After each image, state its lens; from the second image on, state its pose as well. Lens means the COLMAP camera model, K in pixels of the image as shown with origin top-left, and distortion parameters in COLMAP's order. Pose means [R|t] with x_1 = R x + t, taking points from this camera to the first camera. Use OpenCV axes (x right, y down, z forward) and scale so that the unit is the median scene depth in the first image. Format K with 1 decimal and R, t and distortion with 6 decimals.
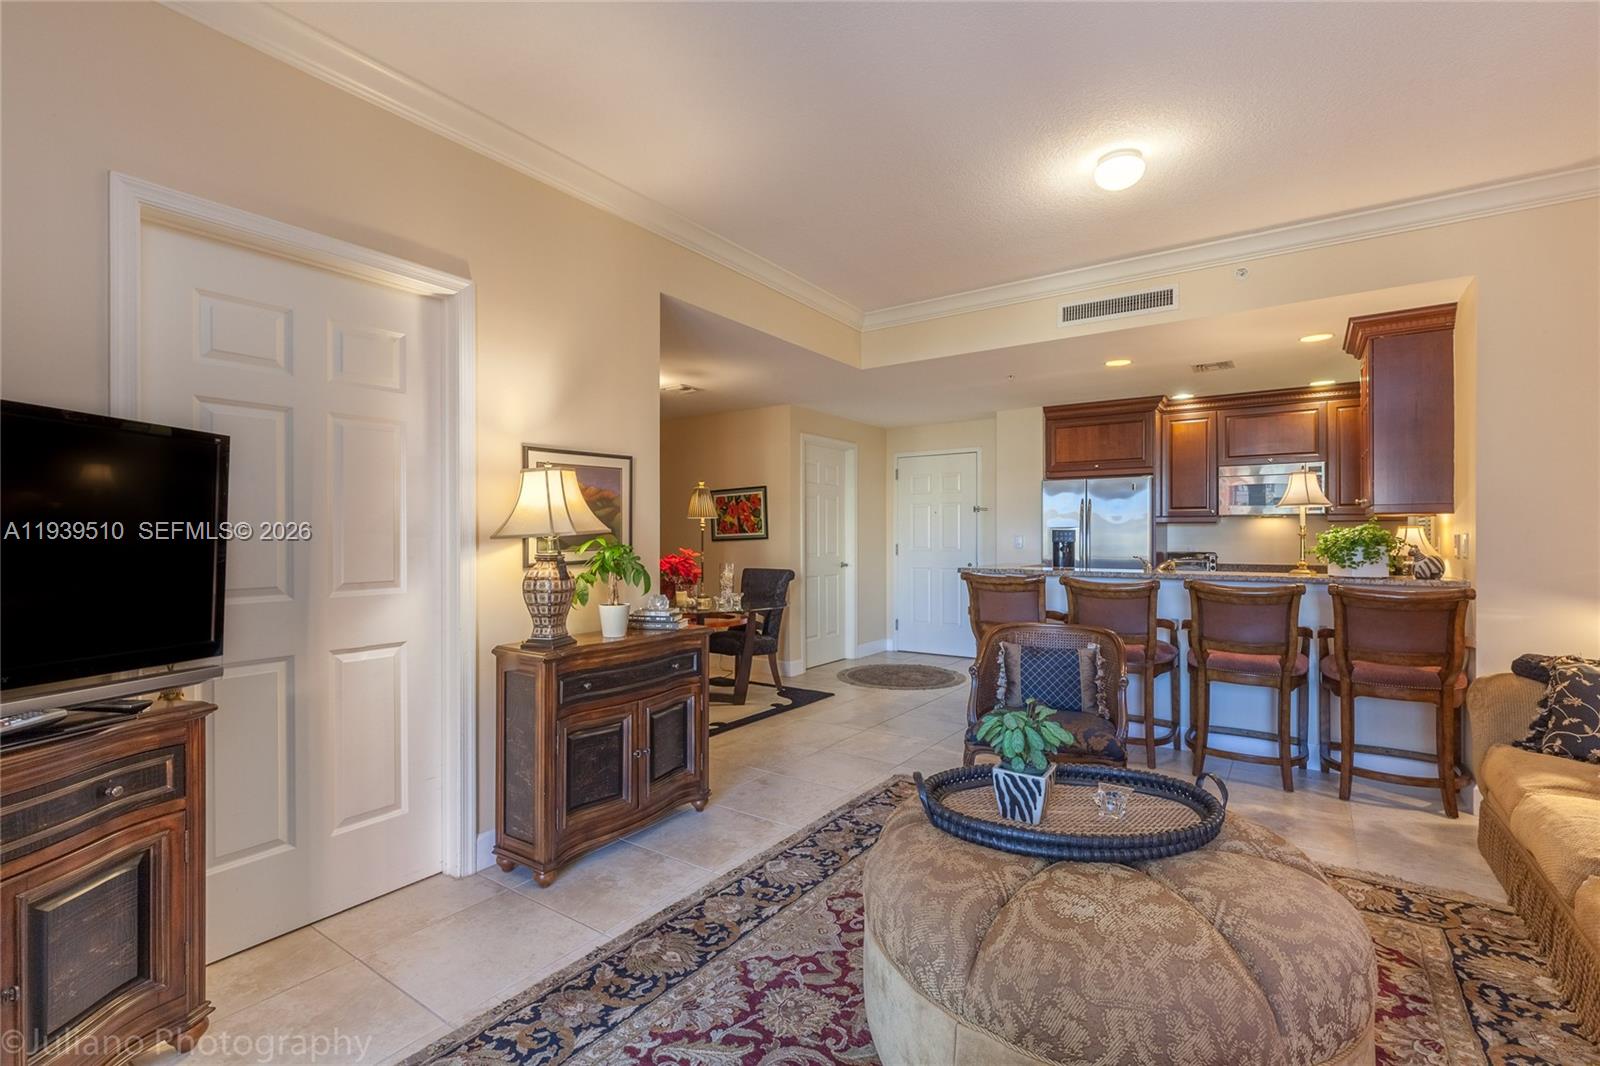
lens RADIAL K [[725.2, 0, 814.2], [0, 725.2, 534.2], [0, 0, 1]] dist [0.003830, -0.000713]
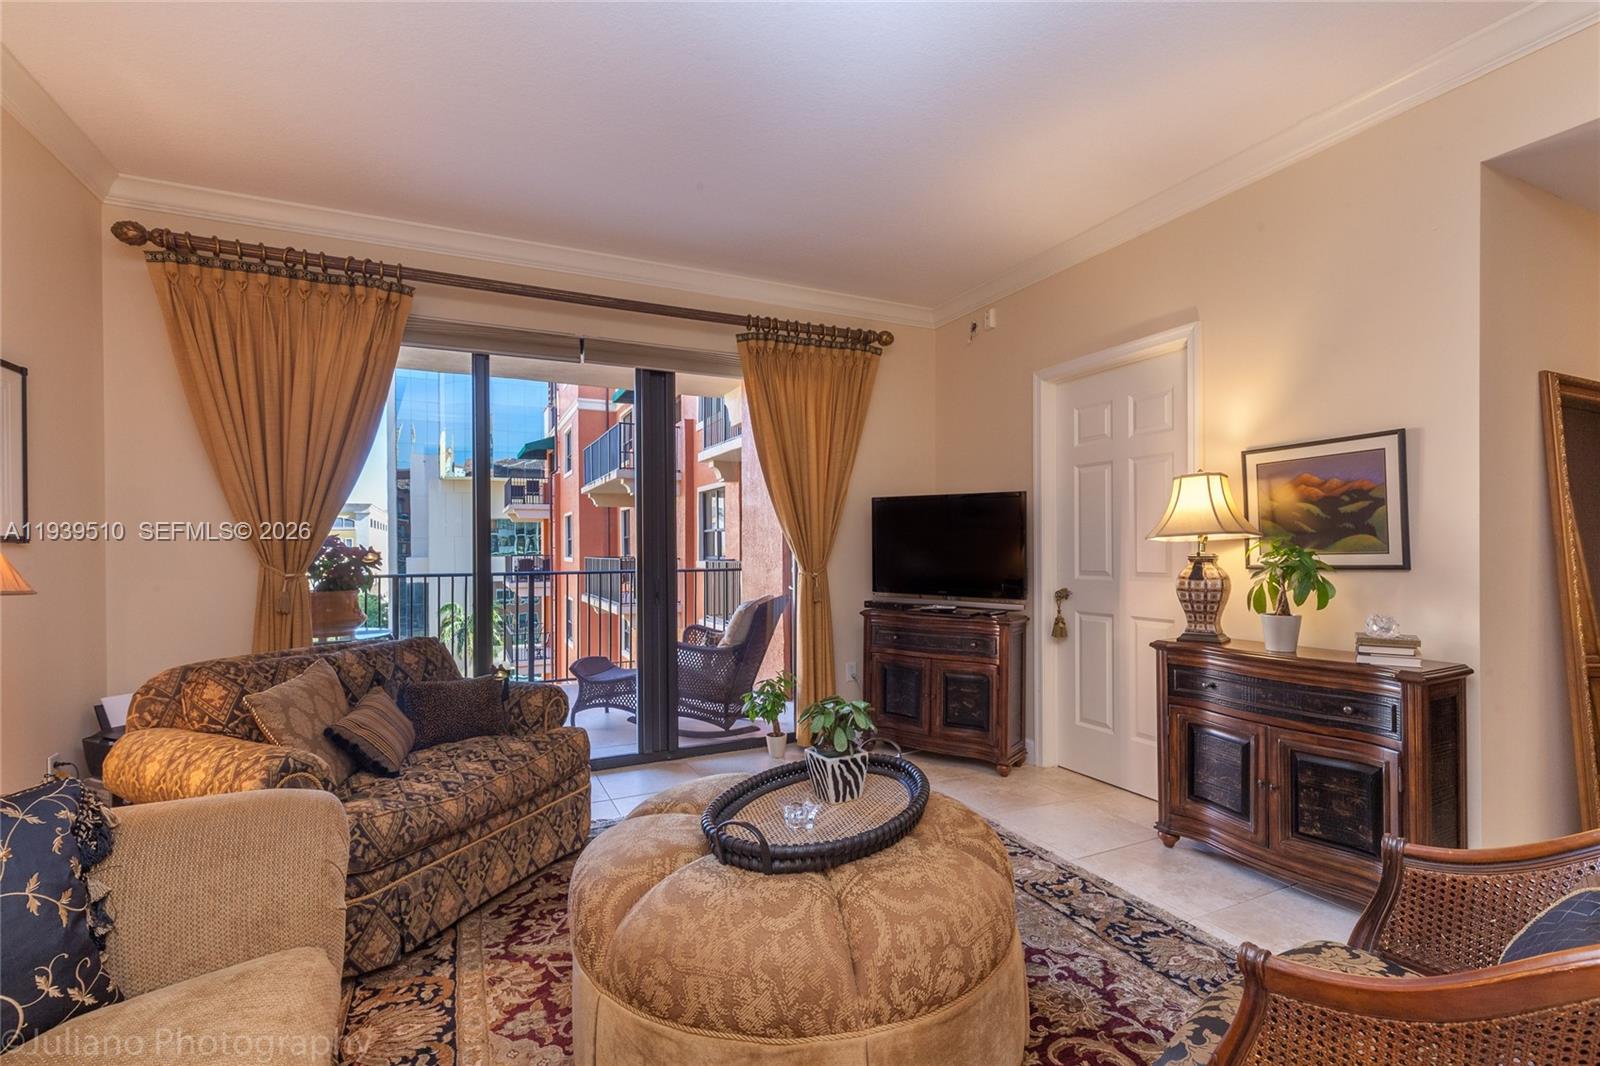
lens RADIAL K [[722.5, 0, 798.1], [0, 722.5, 552.2], [0, 0, 1]] dist [0.004099, -0.000830]
pose [[-0.509304, 0.009034, -0.860539, 0.685088], [0.008189, 0.999951, 0.005650, 0.009717], [0.860548, -0.004169, -0.509352, 0.826329]]
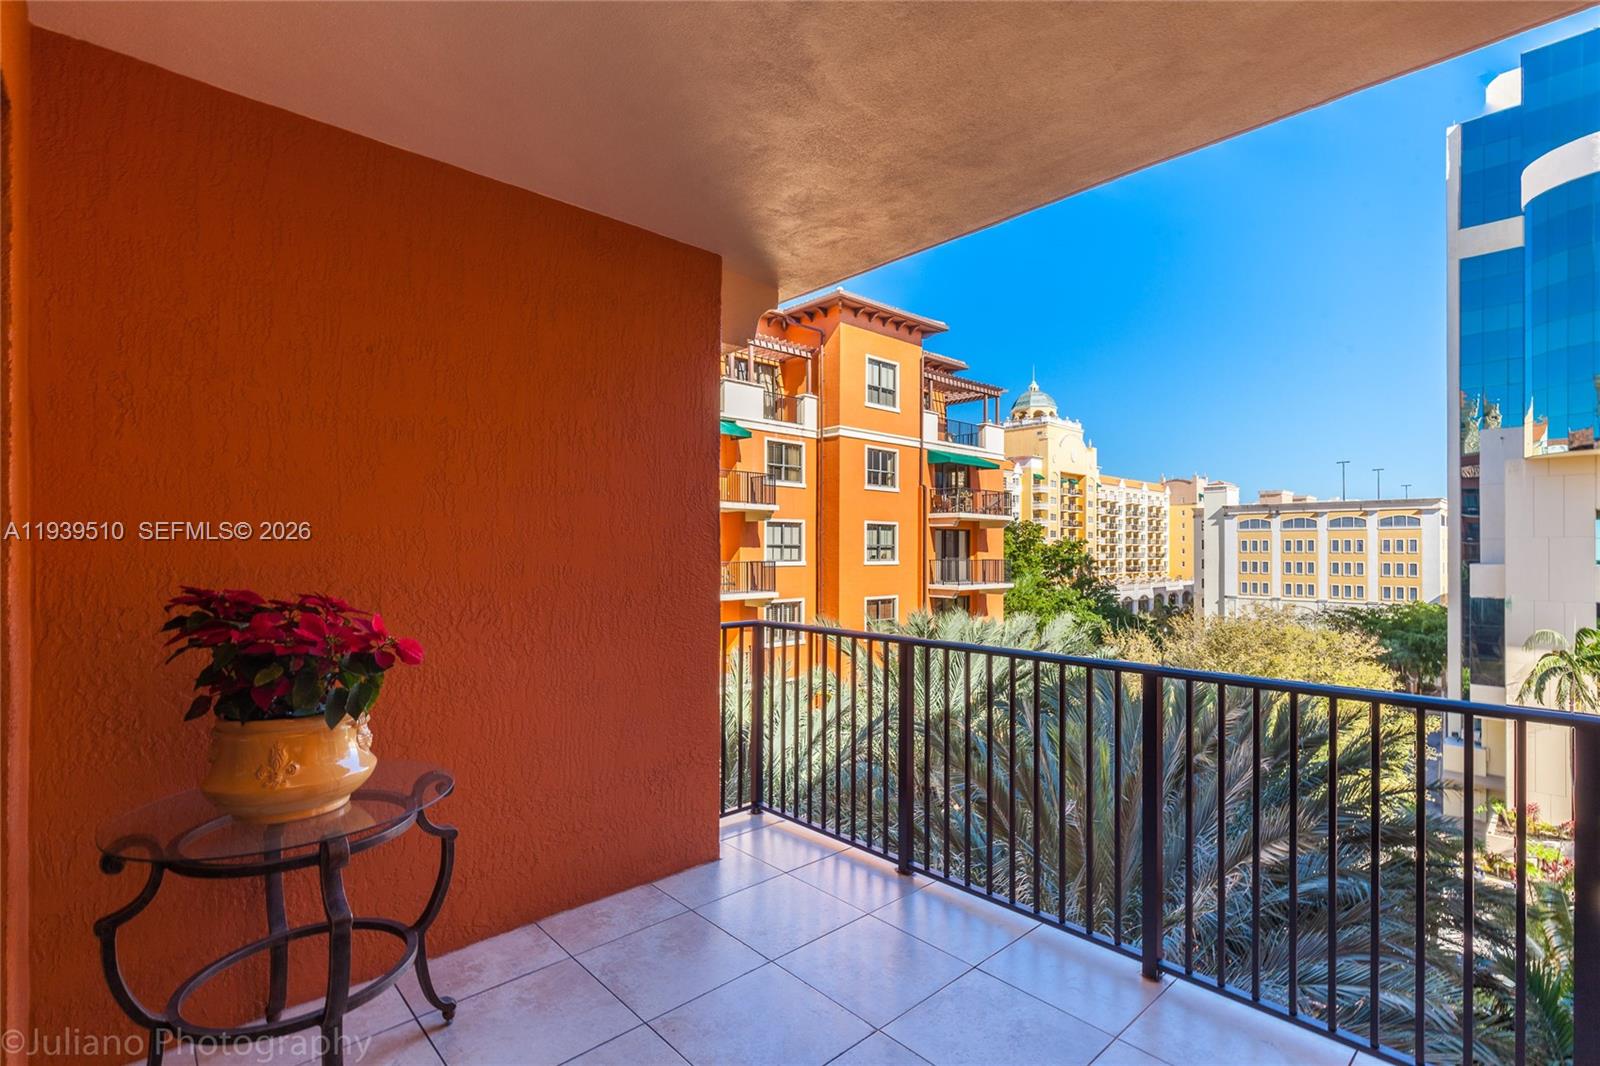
lens RADIAL K [[733.1, 0, 810.5], [0, 733.1, 543.9], [0, 0, 1]] dist [0.000198, -0.000496]
pose [[-0.974827, 0.000011, 0.222961, -0.463351], [-0.002360, 0.999944, -0.010365, -0.047262], [-0.222949, -0.010630, -0.974772, 0.009777]]
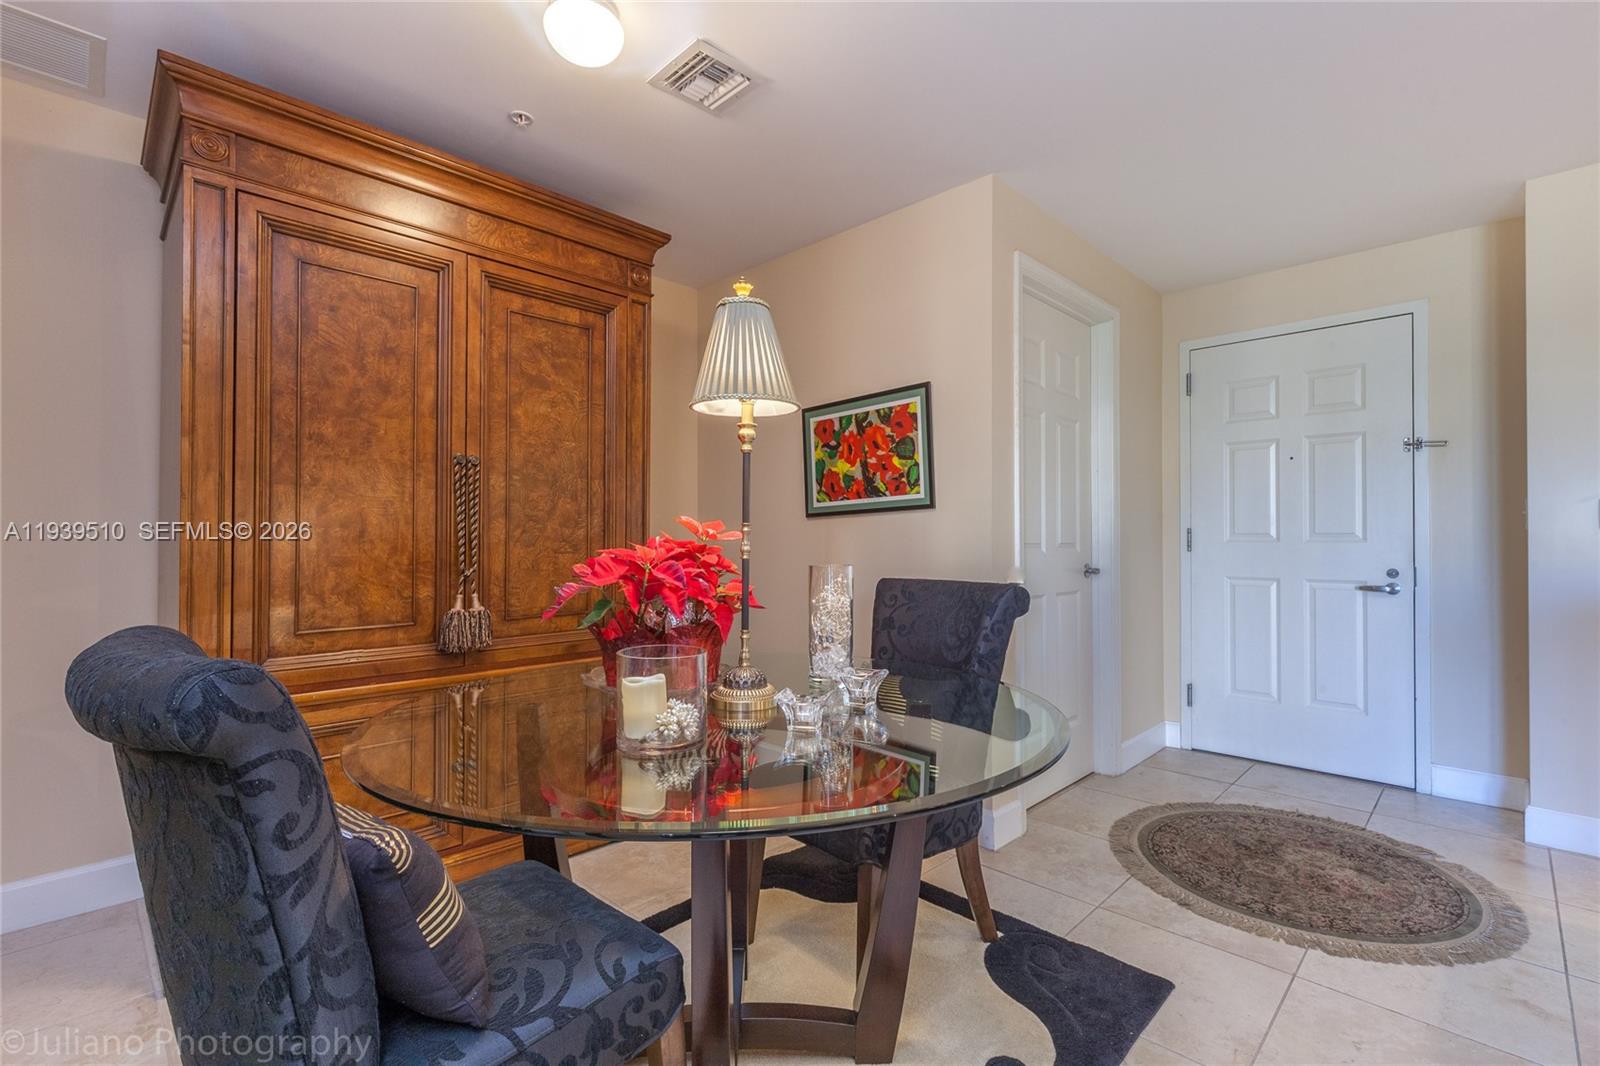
lens RADIAL K [[717.0, 0, 807.4], [0, 717.0, 532.0], [0, 0, 1]] dist [-0.002474, -0.000676]
pose [[0.984460, -0.001193, -0.175607, -0.121719], [-0.000132, 0.999972, -0.007538, 0.045065], [0.175611, 0.007444, 0.984432, 1.114953]]
